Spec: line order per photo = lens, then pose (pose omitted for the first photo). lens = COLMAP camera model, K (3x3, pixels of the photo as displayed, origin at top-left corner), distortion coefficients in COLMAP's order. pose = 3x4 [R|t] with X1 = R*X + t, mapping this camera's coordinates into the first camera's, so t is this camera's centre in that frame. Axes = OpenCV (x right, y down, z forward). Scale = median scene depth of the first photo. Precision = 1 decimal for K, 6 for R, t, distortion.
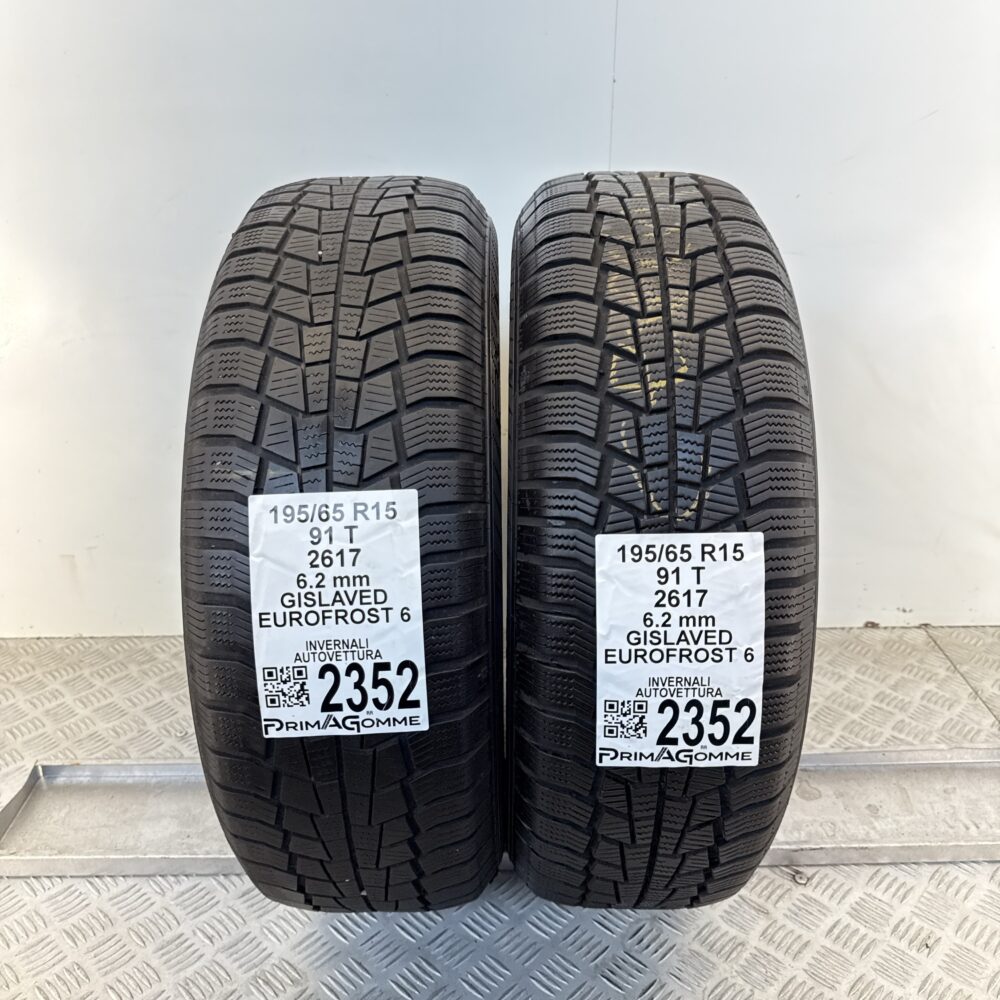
lens RADIAL K [[935.7, 0, 500.0], [0, 935.7, 500.0], [0, 0, 1]] dist [0.192644, -0.520091]
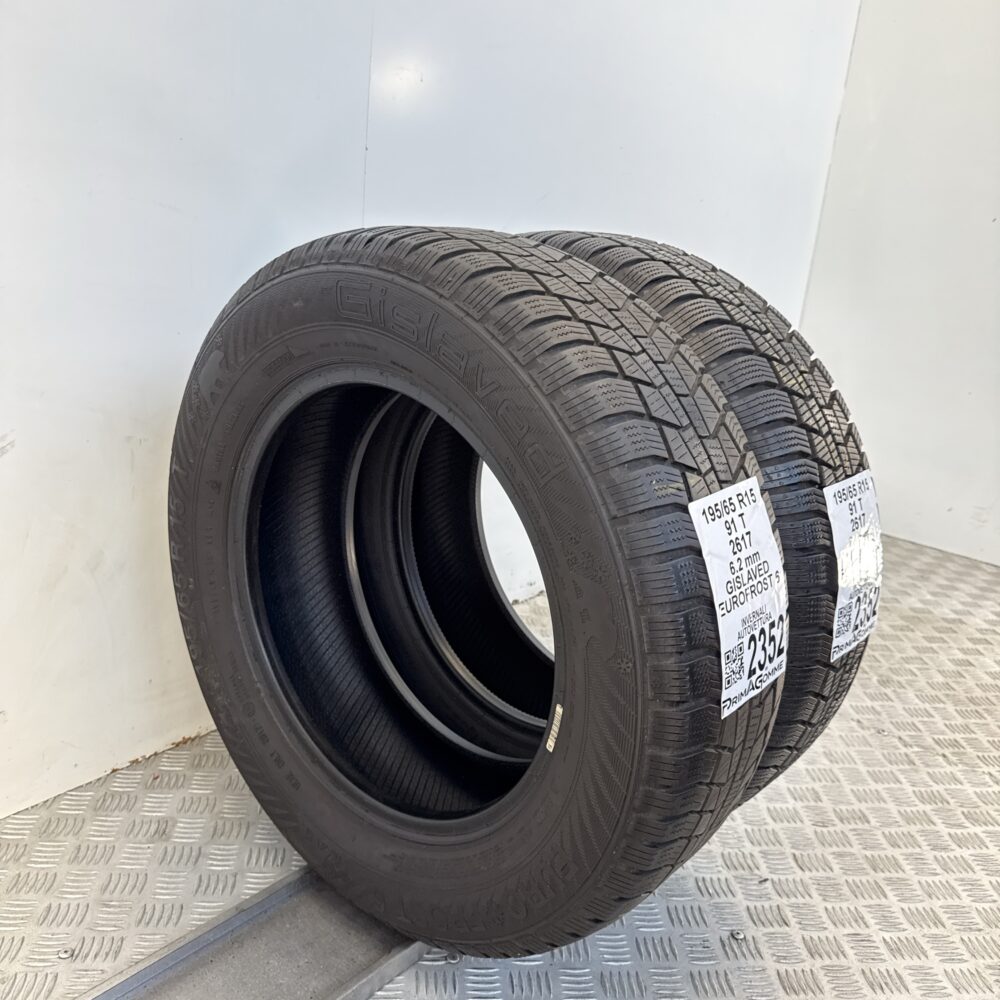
lens RADIAL K [[935.7, 0, 500.0], [0, 935.7, 500.0], [0, 0, 1]] dist [0.192644, -0.520091]
pose [[0.658631, -0.171952, 0.732555, -1.207471], [0.224682, 0.974068, 0.026634, -0.087422], [-0.718138, 0.147050, 0.680186, 0.407573]]
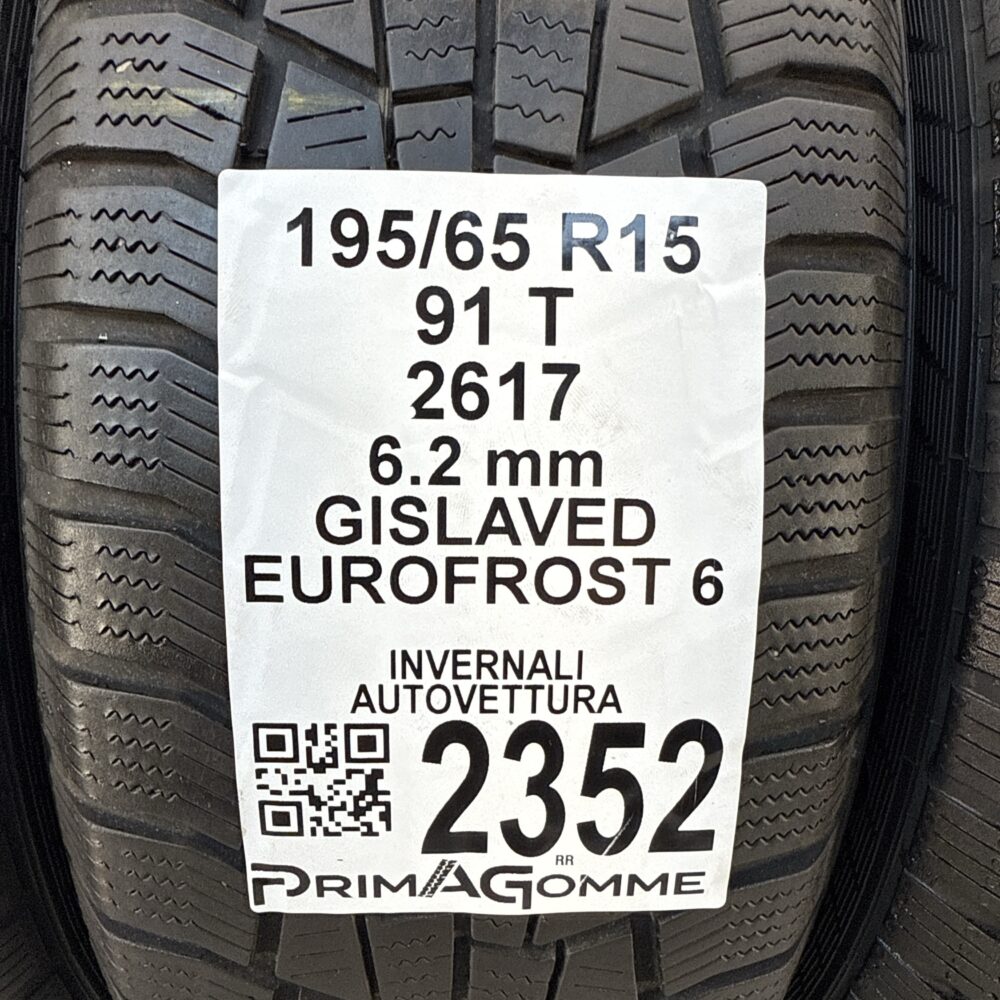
lens RADIAL K [[954.0, 0, 500.0], [0, 954.0, 500.0], [0, 0, 1]] dist [-0.005291, 0.016542]
pose [[0.998274, 0.043756, 0.039171, -0.182705], [-0.046802, 0.995651, 0.080556, 0.071304], [-0.035476, -0.082250, 0.995980, 0.681411]]
